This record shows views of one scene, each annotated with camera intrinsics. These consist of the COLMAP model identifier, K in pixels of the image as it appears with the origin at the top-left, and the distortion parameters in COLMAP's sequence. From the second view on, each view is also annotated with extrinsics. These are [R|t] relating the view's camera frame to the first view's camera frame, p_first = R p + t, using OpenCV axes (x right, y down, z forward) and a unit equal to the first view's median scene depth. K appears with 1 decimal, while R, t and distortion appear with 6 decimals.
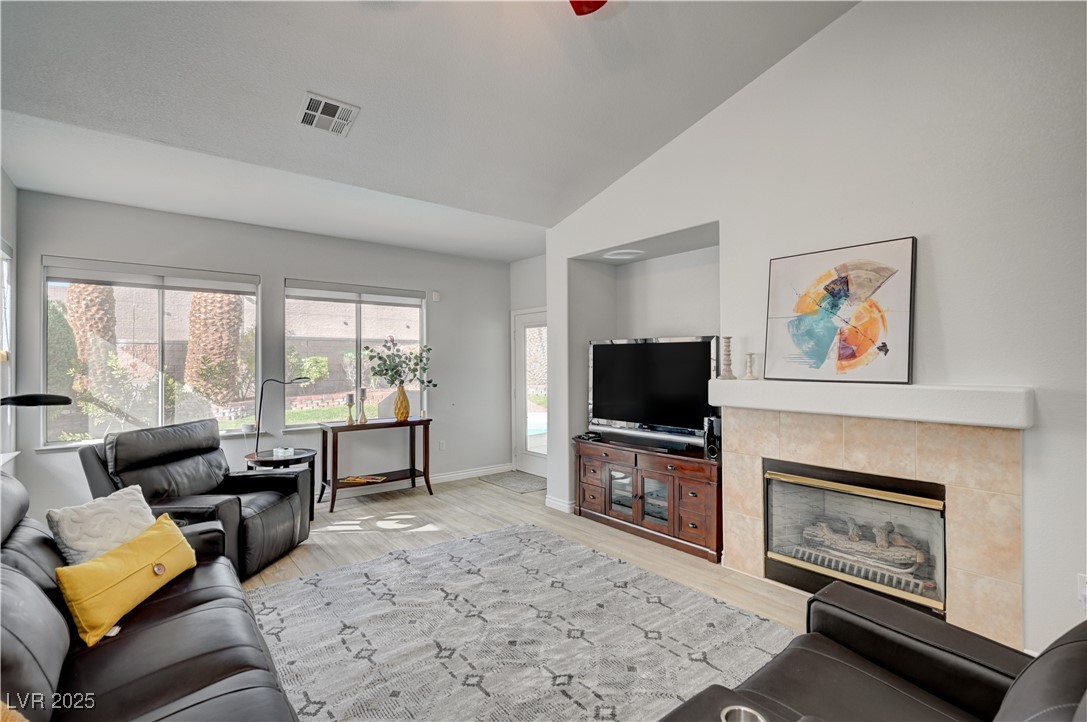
lens RADIAL K [[488.1, 0, 541.5], [0, 488.1, 357.5], [0, 0, 1]] dist [-0.002924, 0.000076]
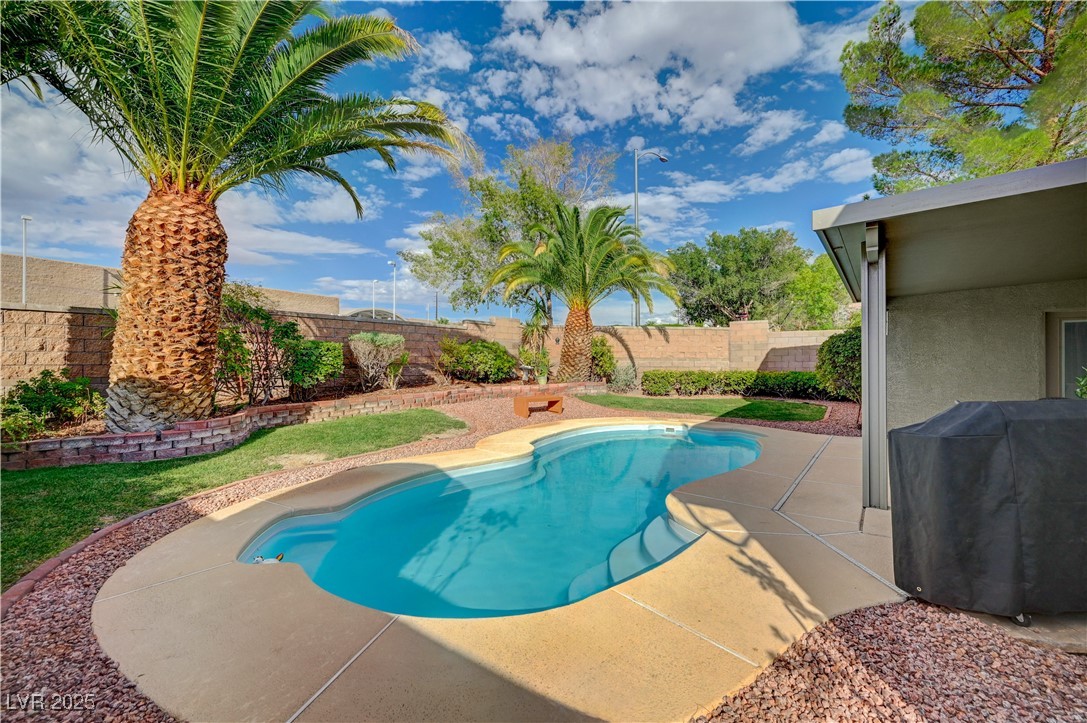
lens RADIAL K [[462.5, 0, 550.6], [0, 462.5, 359.0], [0, 0, 1]] dist [0.000053, 0.000729]
pose [[0.964373, 0.002250, 0.264536, -1.262831], [-0.004392, 0.999962, 0.007508, 0.061338], [-0.264509, -0.008403, 0.964346, 1.231131]]
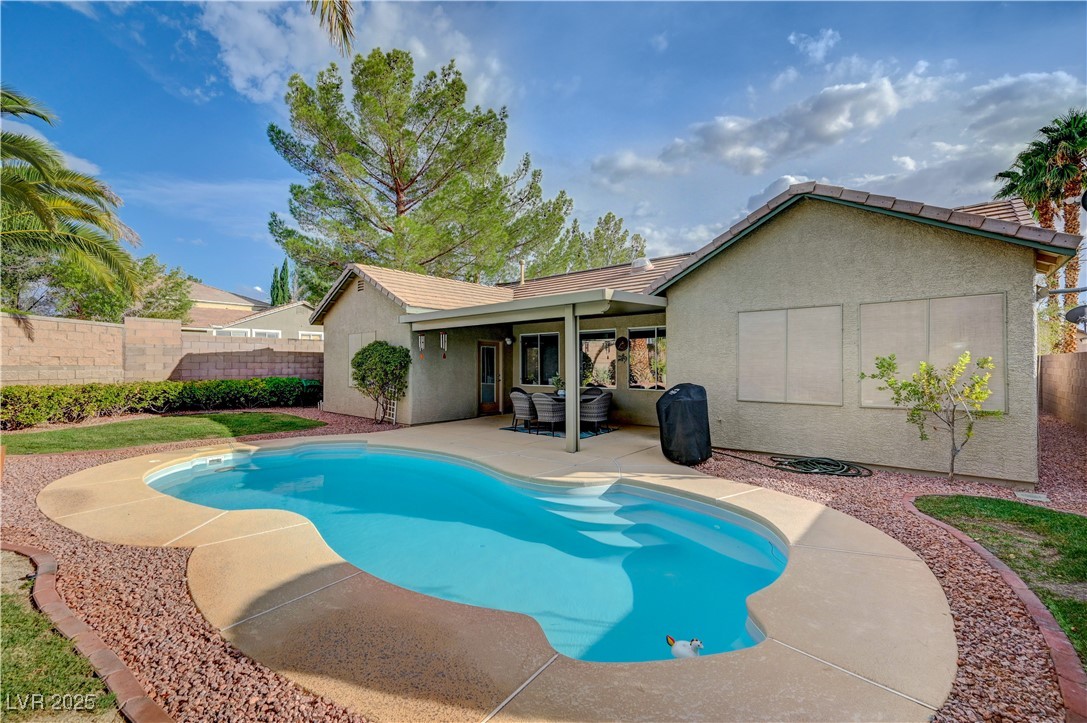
lens RADIAL K [[462.5, 0, 548.0], [0, 462.5, 361.9], [0, 0, 1]] dist [0.000053, 0.000729]
pose [[-0.115063, 0.005362, 0.993344, -2.083488], [-0.012348, 0.999900, -0.006828, 0.039230], [-0.993281, -0.013052, -0.114986, 2.357319]]
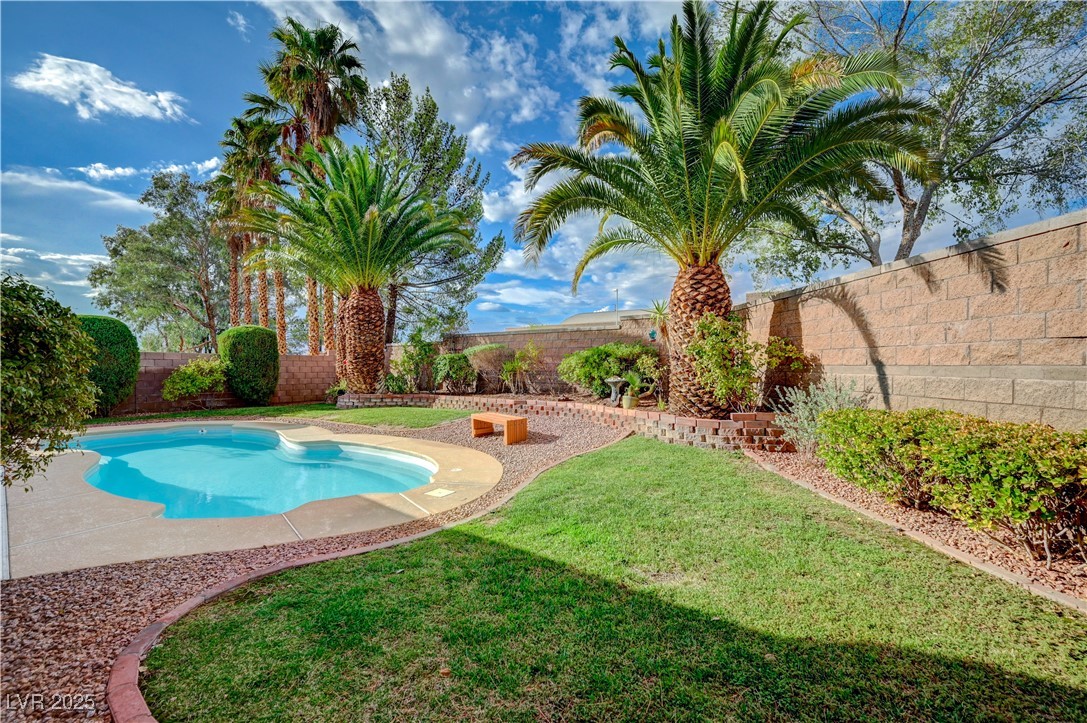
lens RADIAL K [[462.5, 0, 545.3], [0, 462.5, 366.3], [0, 0, 1]] dist [0.000053, 0.000729]
pose [[0.194903, 0.003606, -0.980816, 1.642591], [0.003092, 0.999986, 0.004291, 0.073133], [0.980818, -0.003869, 0.194889, 3.821818]]
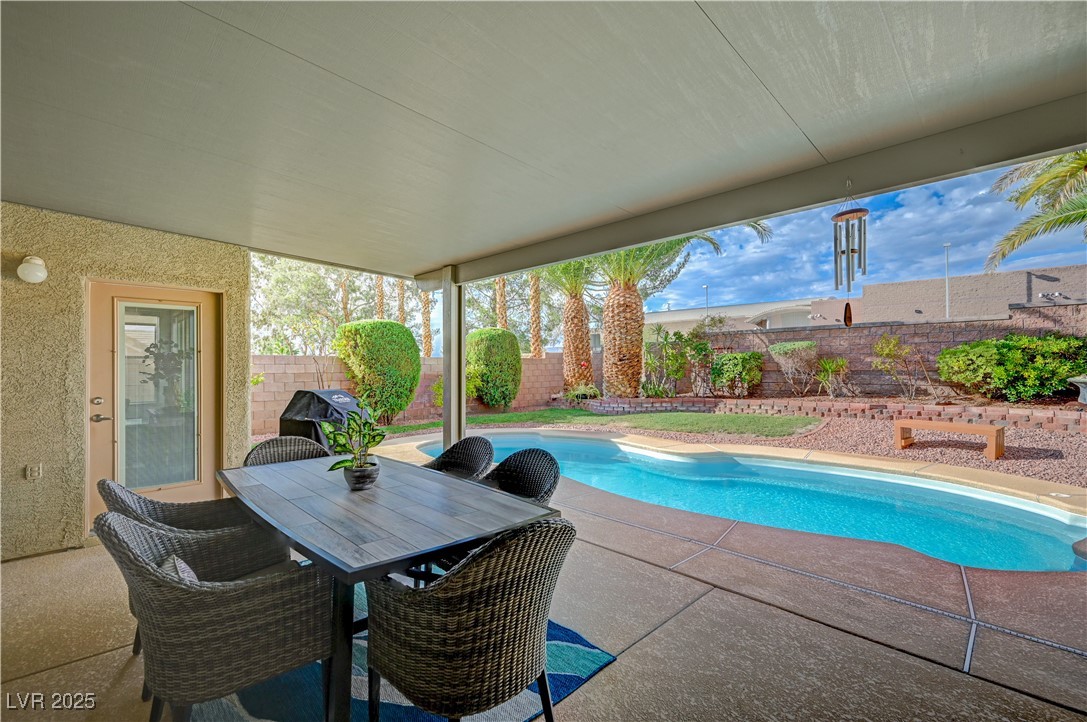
lens RADIAL K [[462.5, 0, 538.5], [0, 462.5, 365.4], [0, 0, 1]] dist [0.000053, 0.000729]
pose [[0.097471, -0.004667, -0.995227, 1.117578], [0.018478, 0.999825, -0.002879, 0.060456], [0.995067, -0.018109, 0.097541, 2.230423]]
